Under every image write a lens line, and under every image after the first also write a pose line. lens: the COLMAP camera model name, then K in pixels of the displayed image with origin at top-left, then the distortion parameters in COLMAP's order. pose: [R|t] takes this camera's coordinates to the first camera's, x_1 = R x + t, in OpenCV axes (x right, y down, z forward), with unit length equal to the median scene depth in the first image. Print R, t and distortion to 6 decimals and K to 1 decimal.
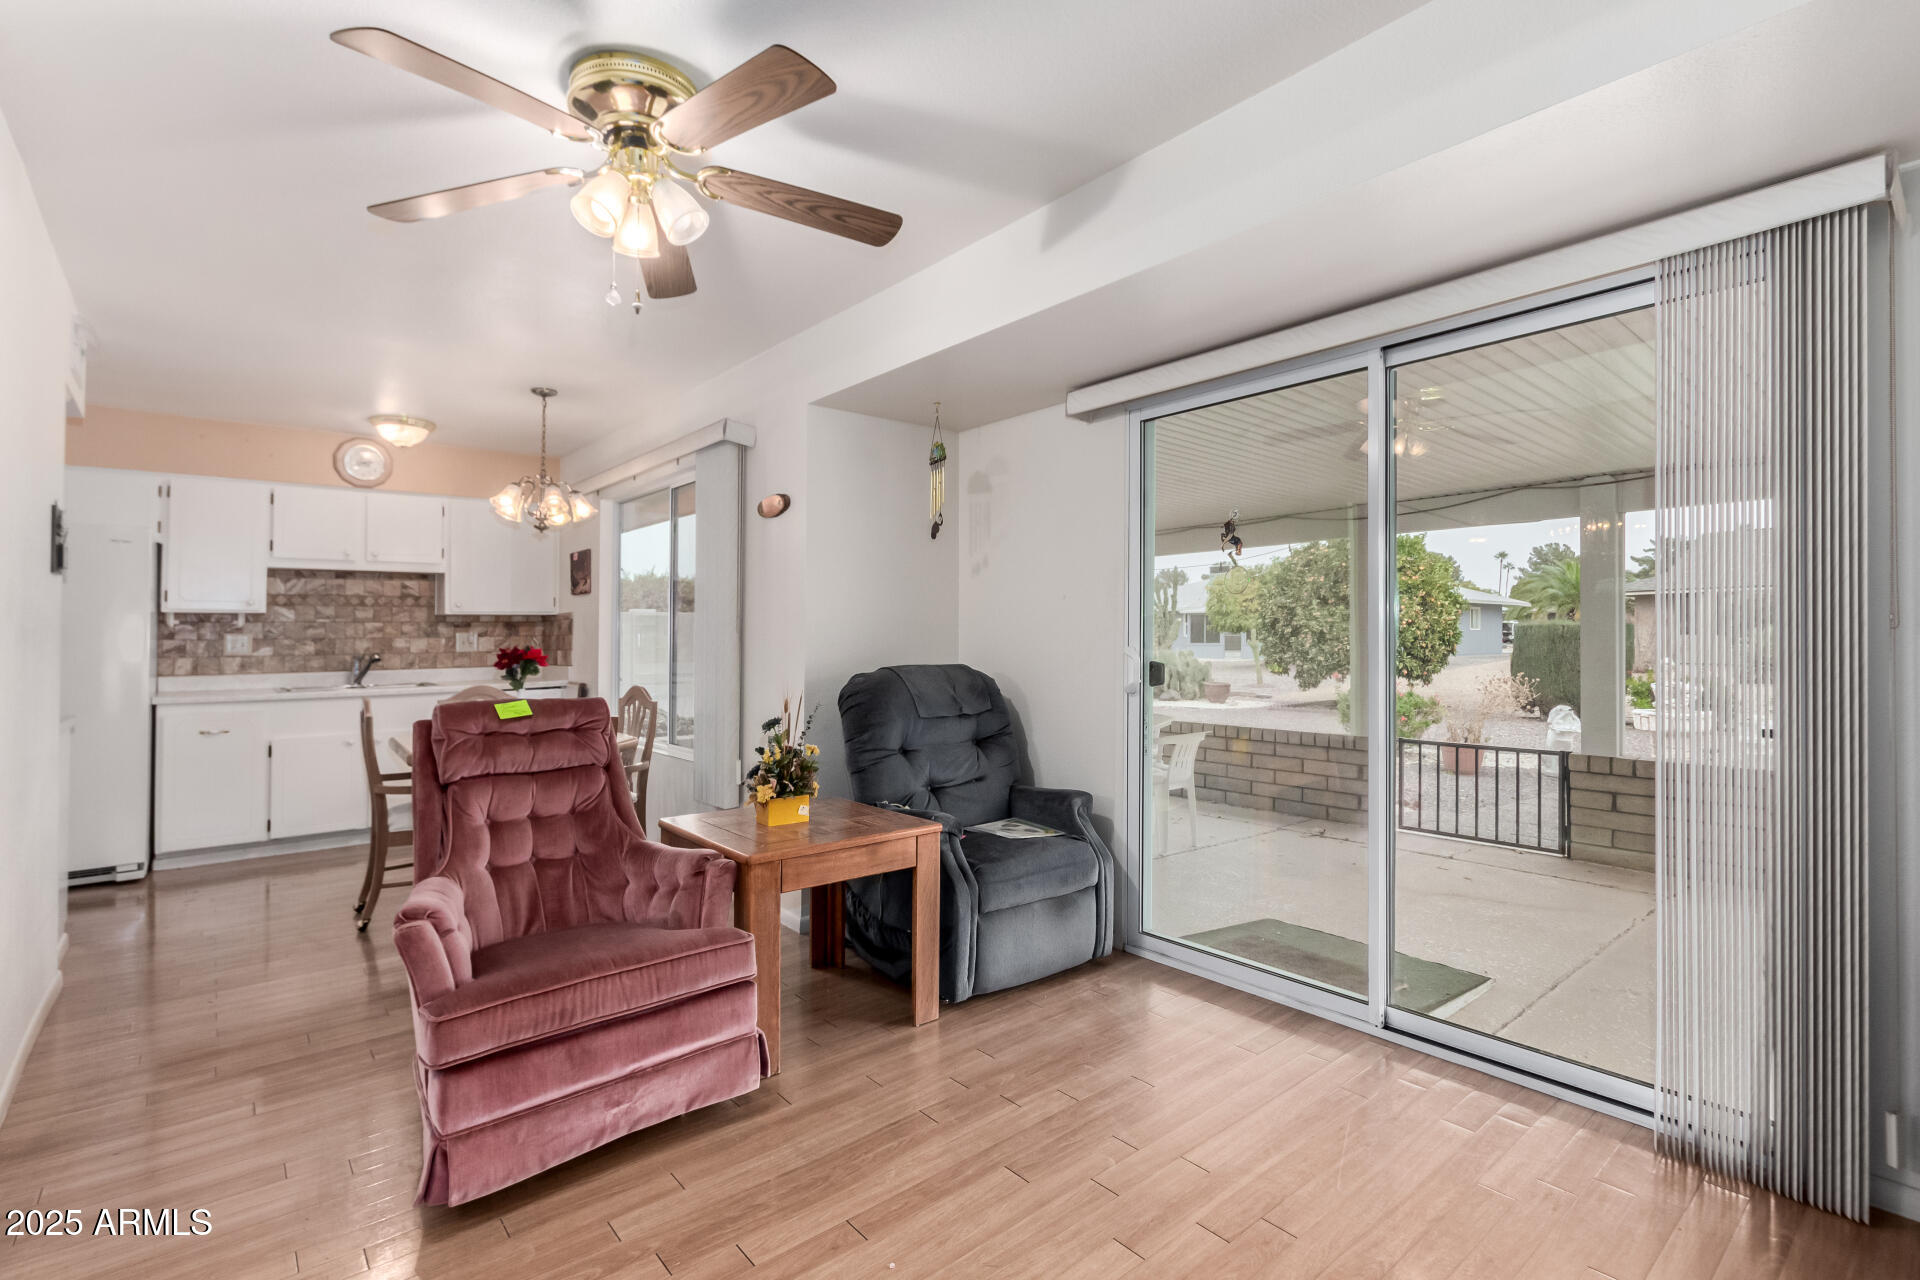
lens RADIAL K [[883.5, 0, 932.9], [0, 883.5, 606.0], [0, 0, 1]] dist [-0.003071, -0.001492]
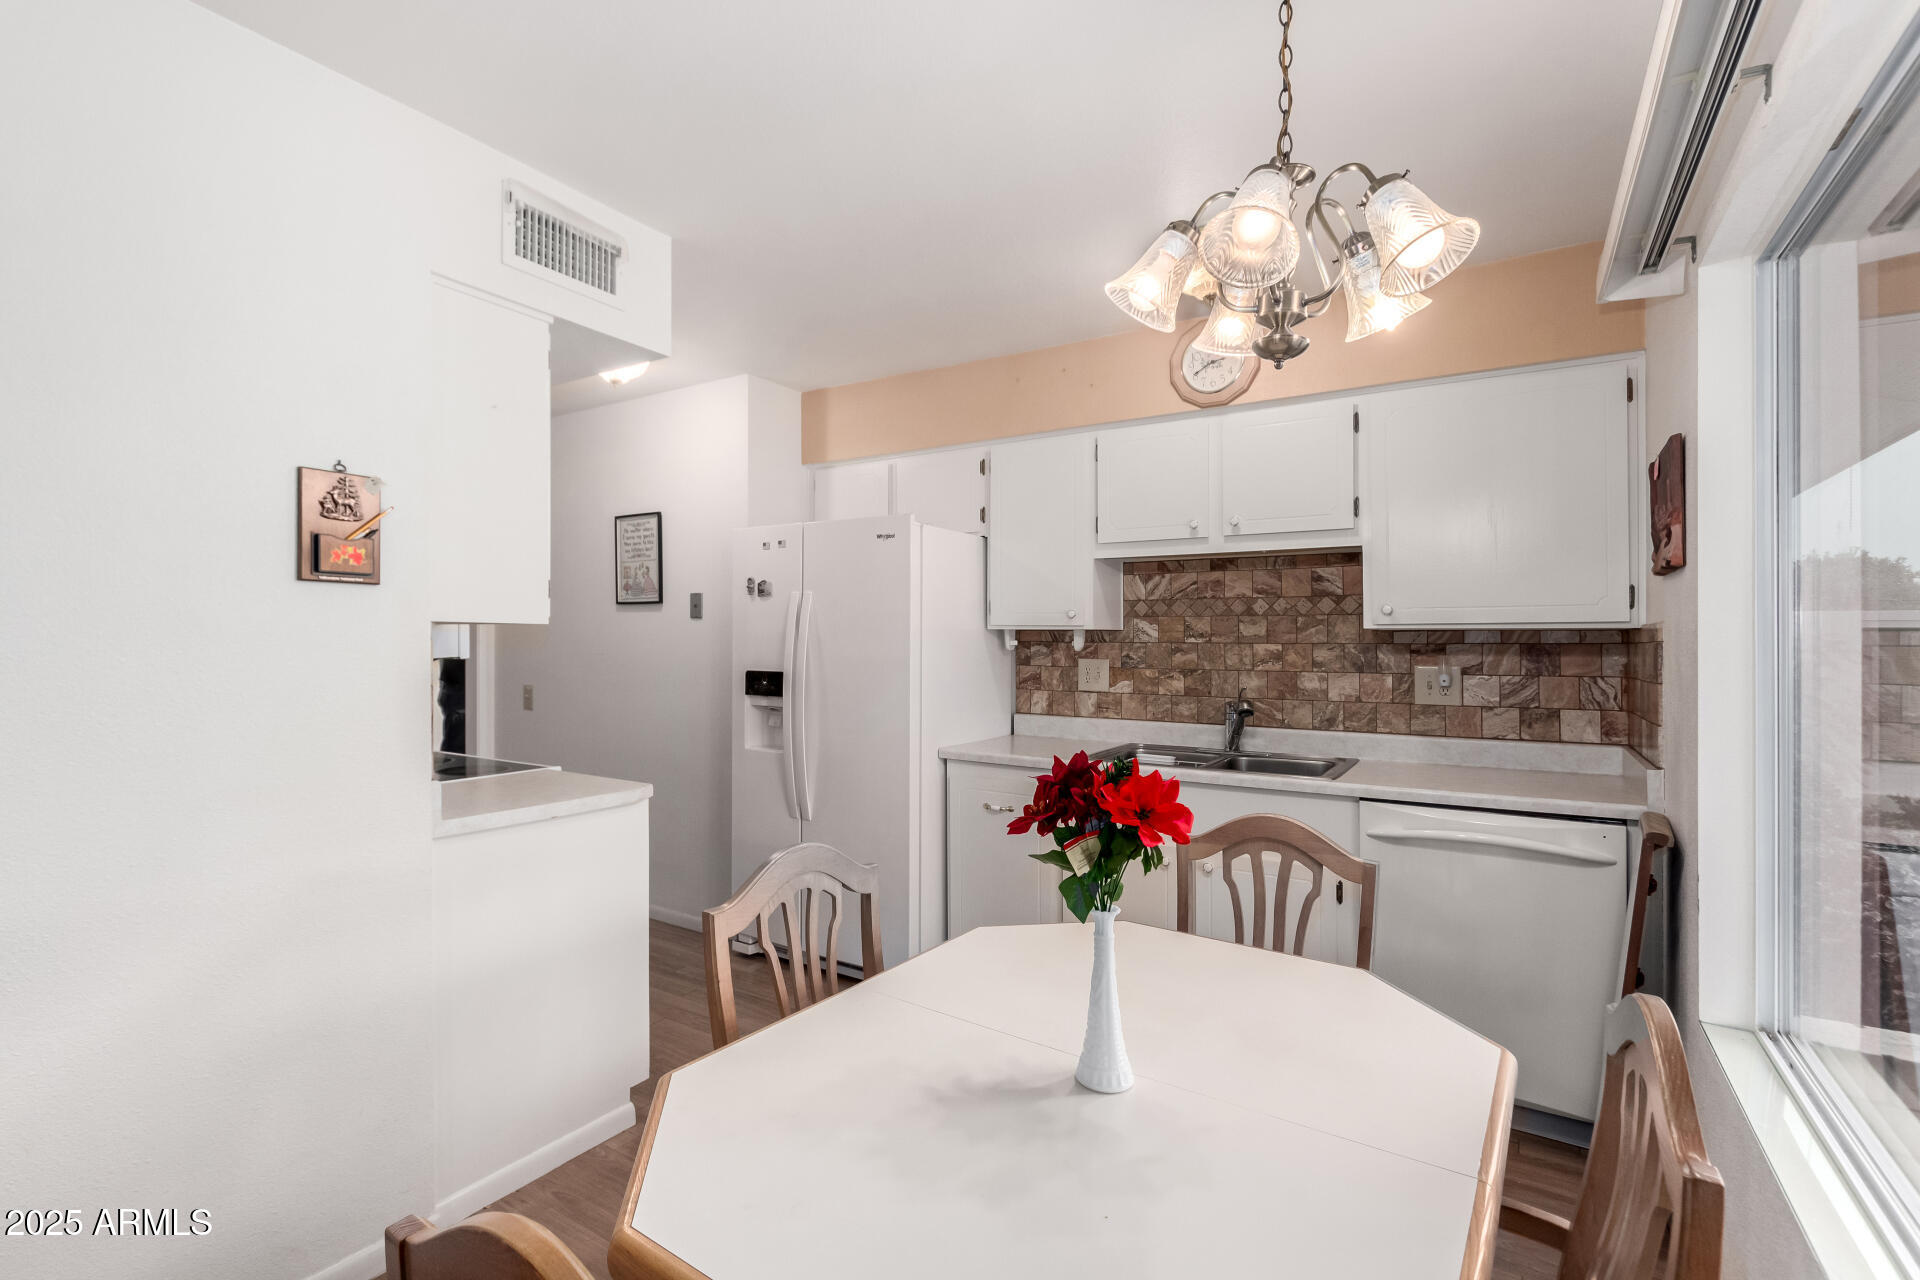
lens RADIAL K [[873.1, 0, 958.1], [0, 873.1, 628.3], [0, 0, 1]] dist [0.016251, 0.000116]
pose [[0.313722, 0.000767, -0.949514, -0.166336], [0.023760, 0.999680, 0.008658, -0.001193], [0.949217, -0.025277, 0.313604, 0.666147]]
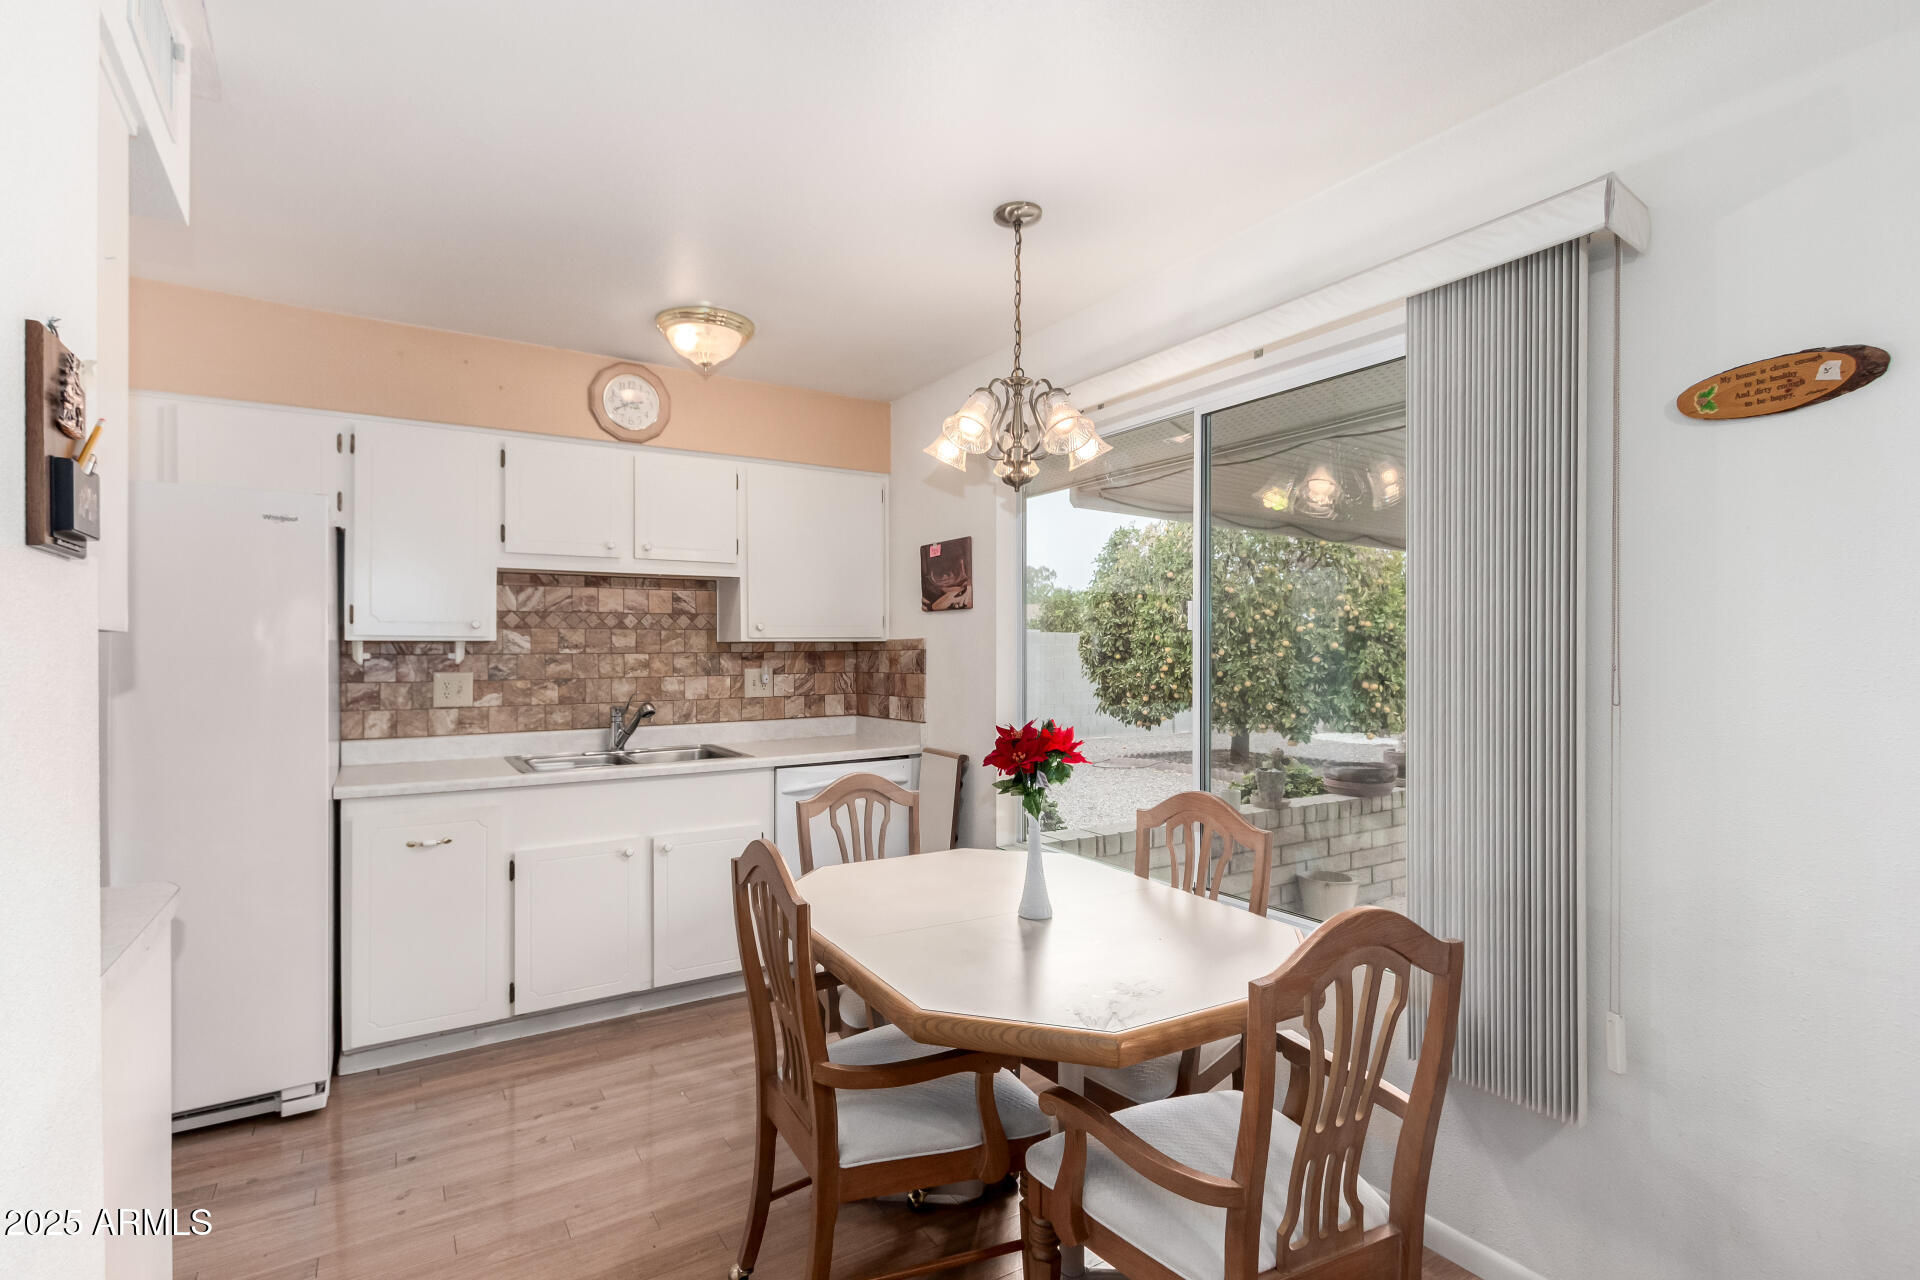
lens RADIAL K [[891.9, 0, 922.0], [0, 891.9, 645.6], [0, 0, 1]] dist [0.001346, -0.000105]
pose [[0.990114, 0.005015, -0.140172, -0.348918], [-0.001141, 0.999615, 0.027707, -0.006426], [0.140257, -0.027273, 0.989739, 0.393384]]
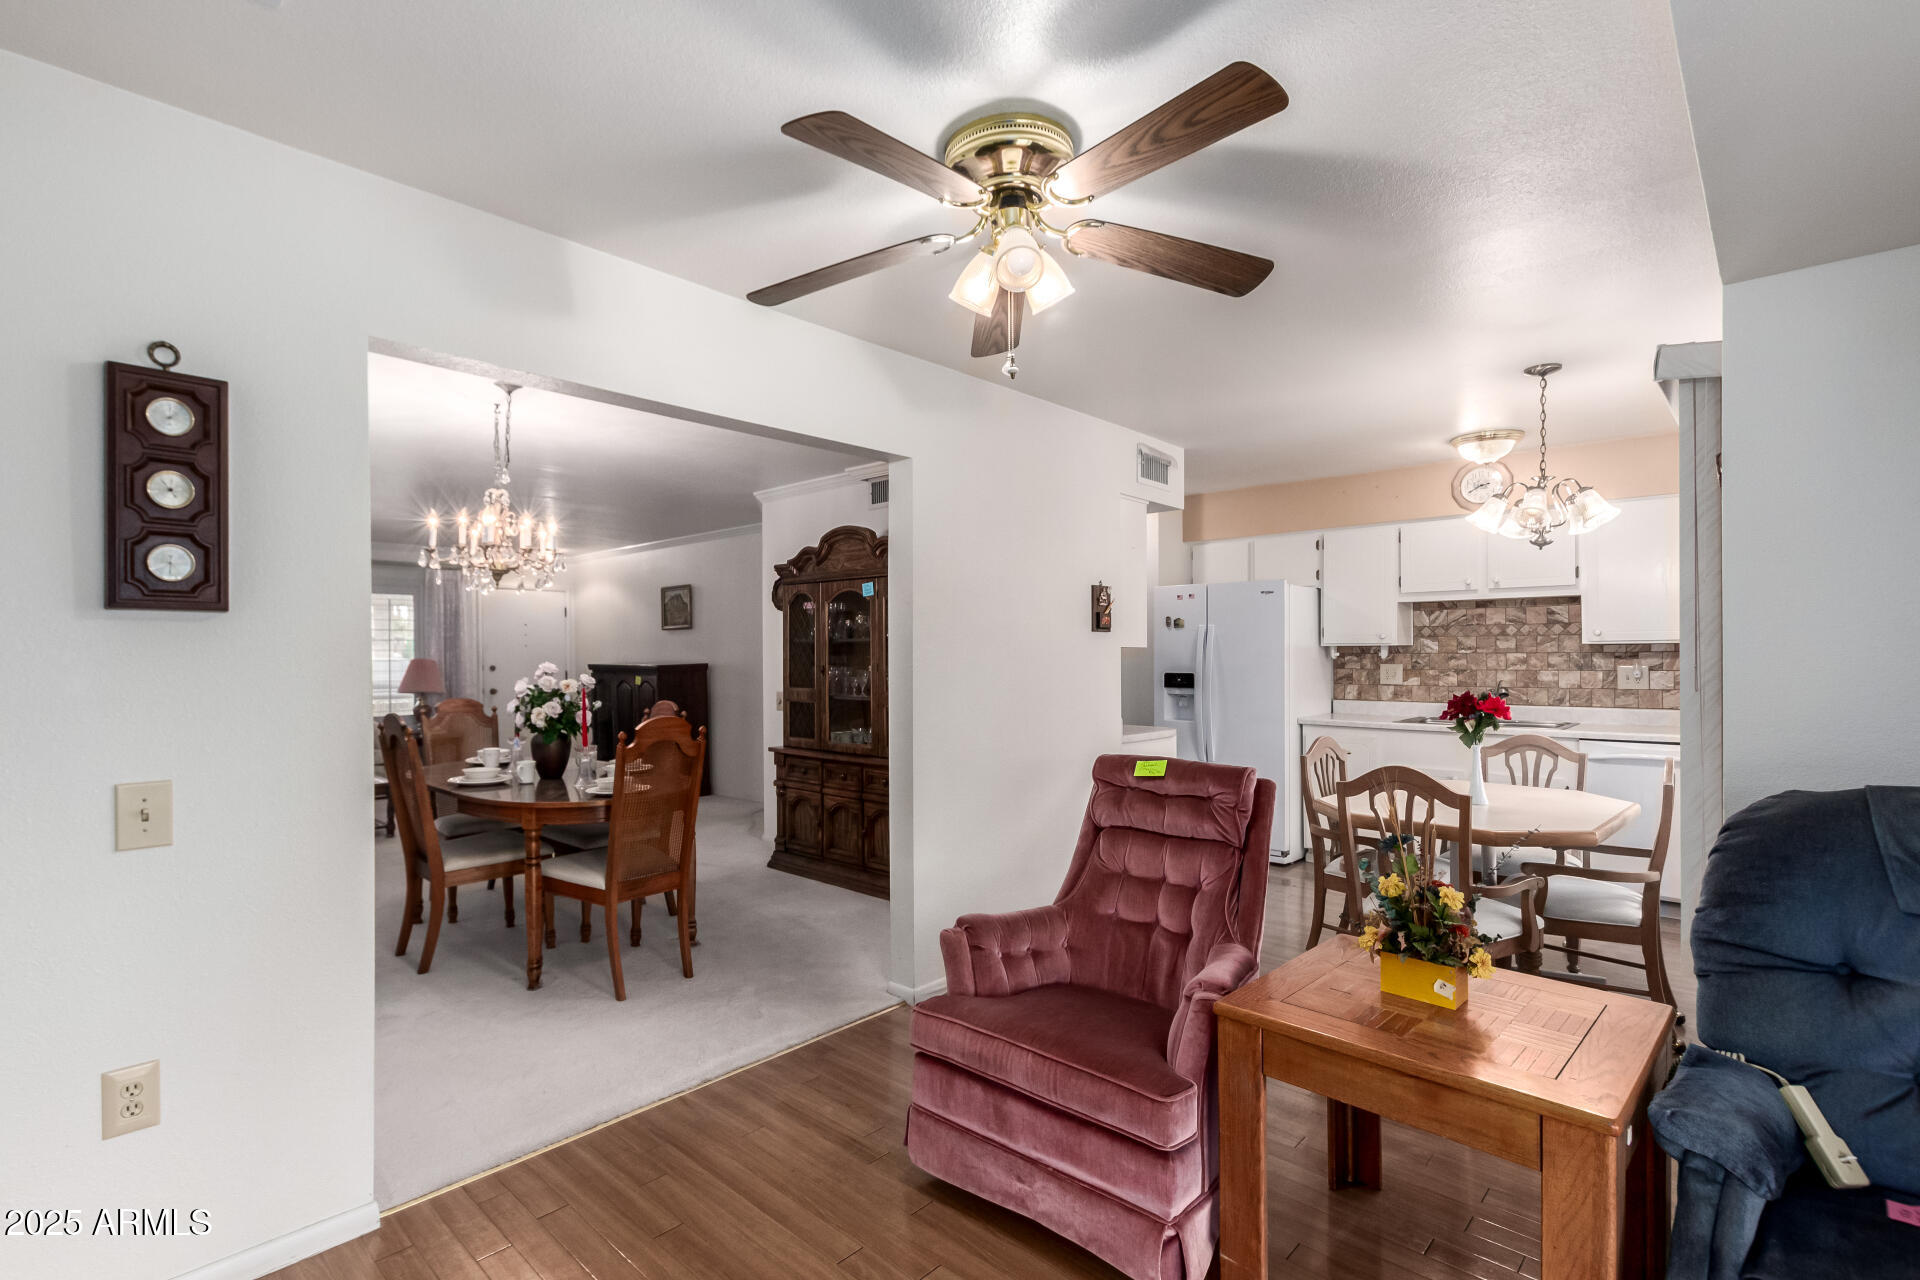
lens RADIAL K [[903.2, 0, 936.8], [0, 903.2, 655.2], [0, 0, 1]] dist [0.006778, 0.000119]
pose [[0.123969, 0.011859, -0.992215, 0.241564], [0.037194, 0.999170, 0.016590, -0.018405], [0.991589, -0.038961, 0.123425, 0.299032]]
